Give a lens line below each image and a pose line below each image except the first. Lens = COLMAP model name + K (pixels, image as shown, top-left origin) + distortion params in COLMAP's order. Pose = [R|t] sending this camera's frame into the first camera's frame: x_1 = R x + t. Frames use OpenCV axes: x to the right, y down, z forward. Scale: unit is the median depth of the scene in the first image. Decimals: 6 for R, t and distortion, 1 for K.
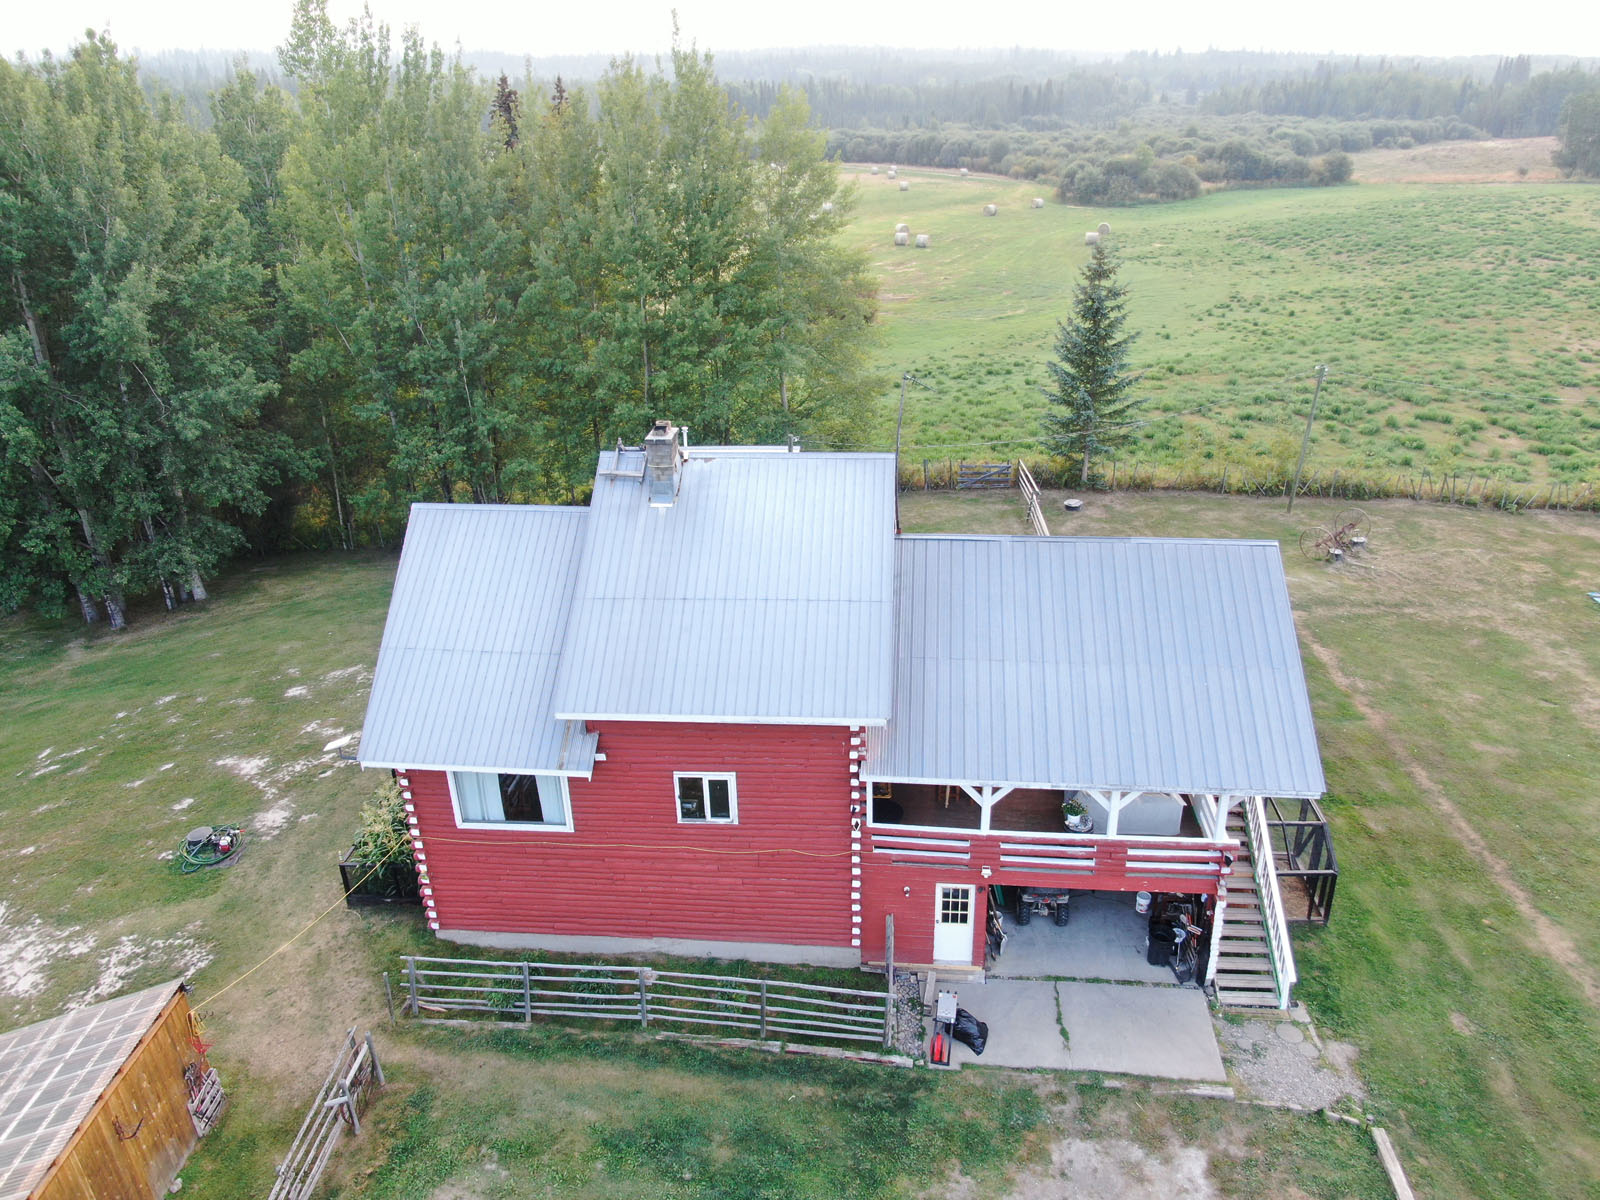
lens RADIAL K [[1156.0, 0, 800.0], [0, 1156.0, 600.0], [0, 0, 1]] dist [-0.021951, 0.007799]
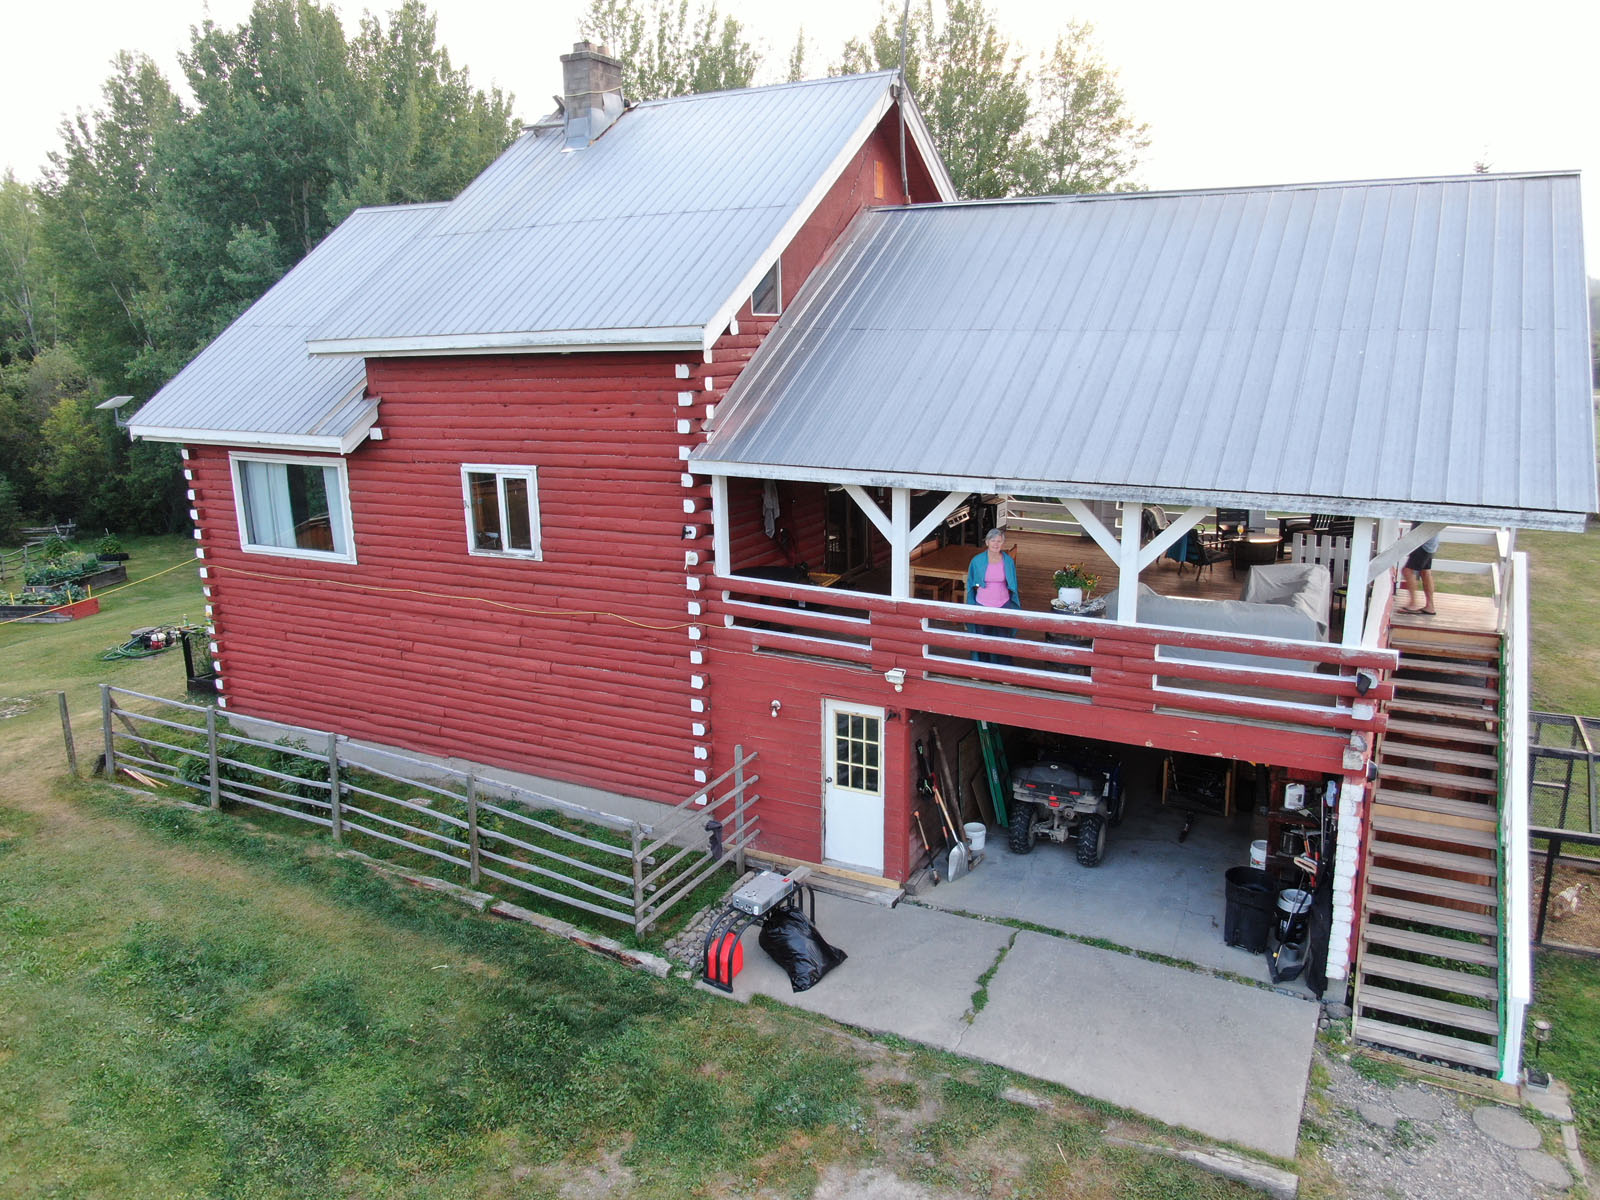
lens RADIAL K [[1156.0, 0, 800.0], [0, 1156.0, 600.0], [0, 0, 1]] dist [-0.021951, 0.007799]
pose [[0.922923, 0.096293, -0.372748, 0.319397], [-0.161787, 0.975579, -0.148560, 0.288038], [0.349339, 0.197415, 0.915963, 0.471309]]
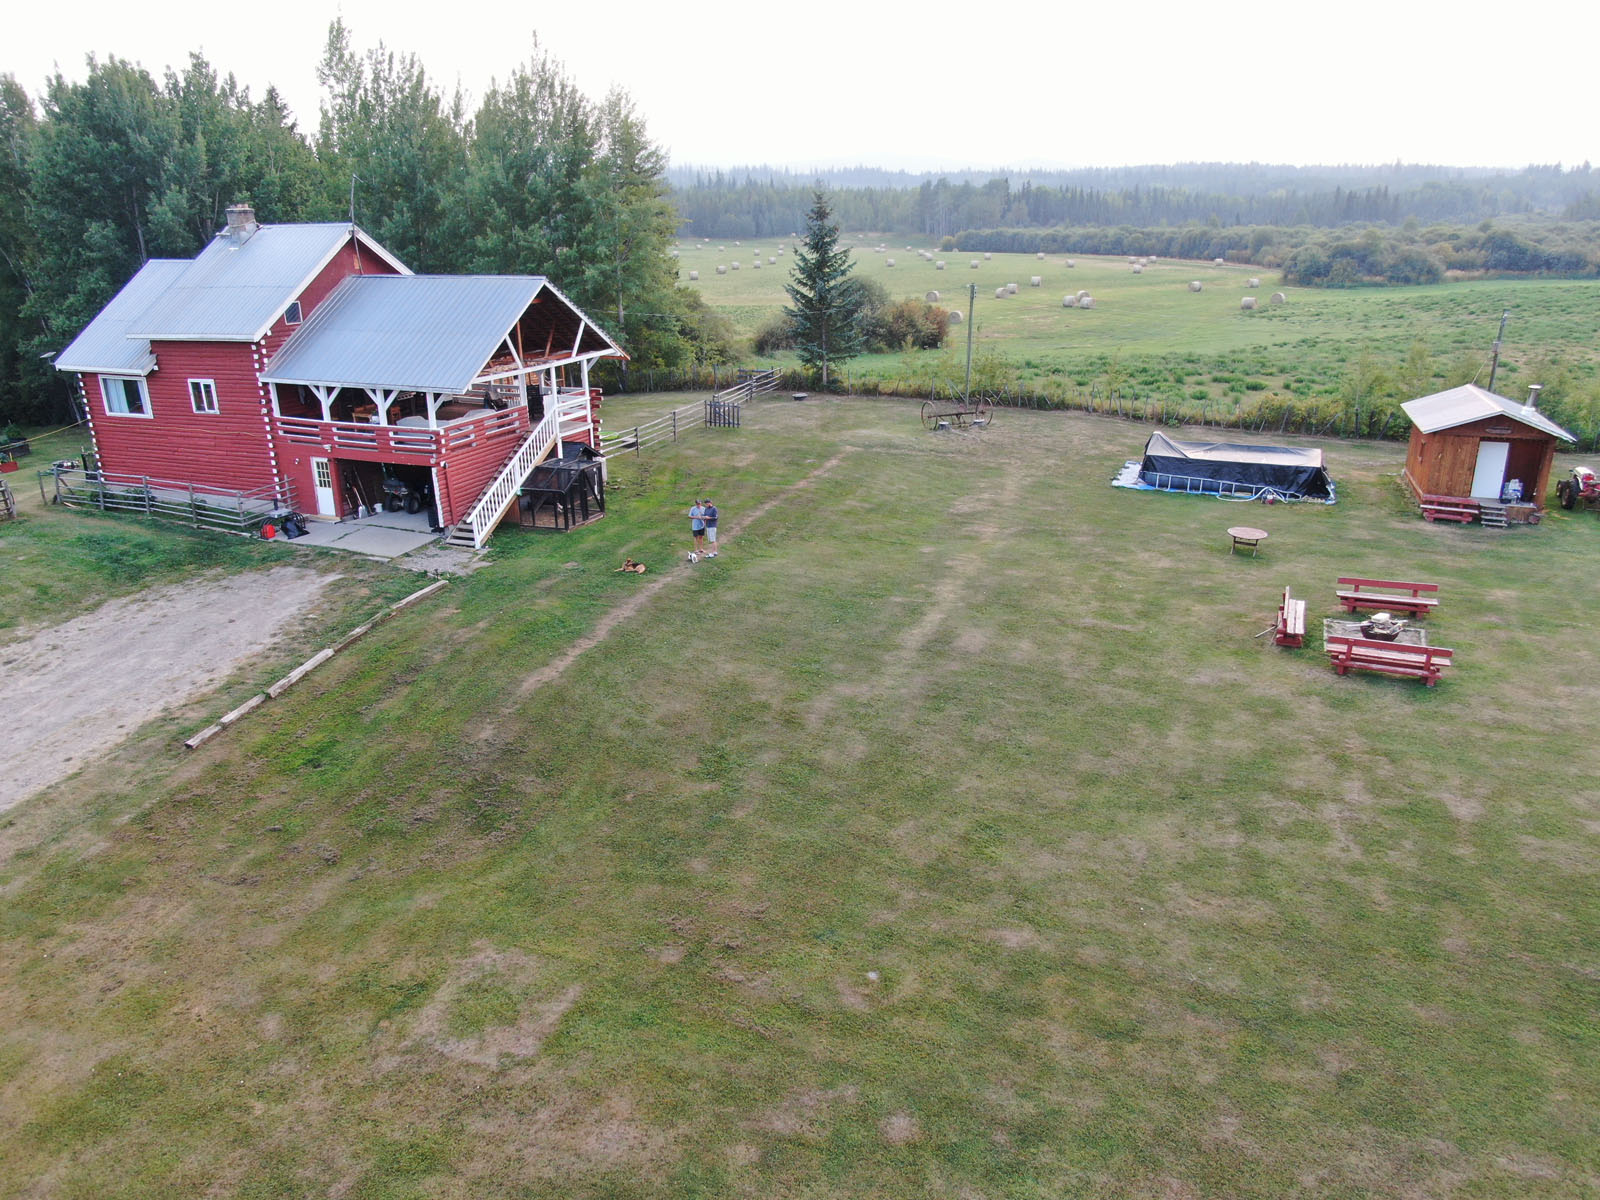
lens RADIAL K [[1156.0, 0, 800.0], [0, 1156.0, 600.0], [0, 0, 1]] dist [-0.021951, 0.007799]
pose [[0.952944, 0.102107, -0.285433, 1.331221], [-0.127364, 0.989288, -0.071321, 0.490051], [0.275093, 0.104319, 0.955741, -0.409934]]
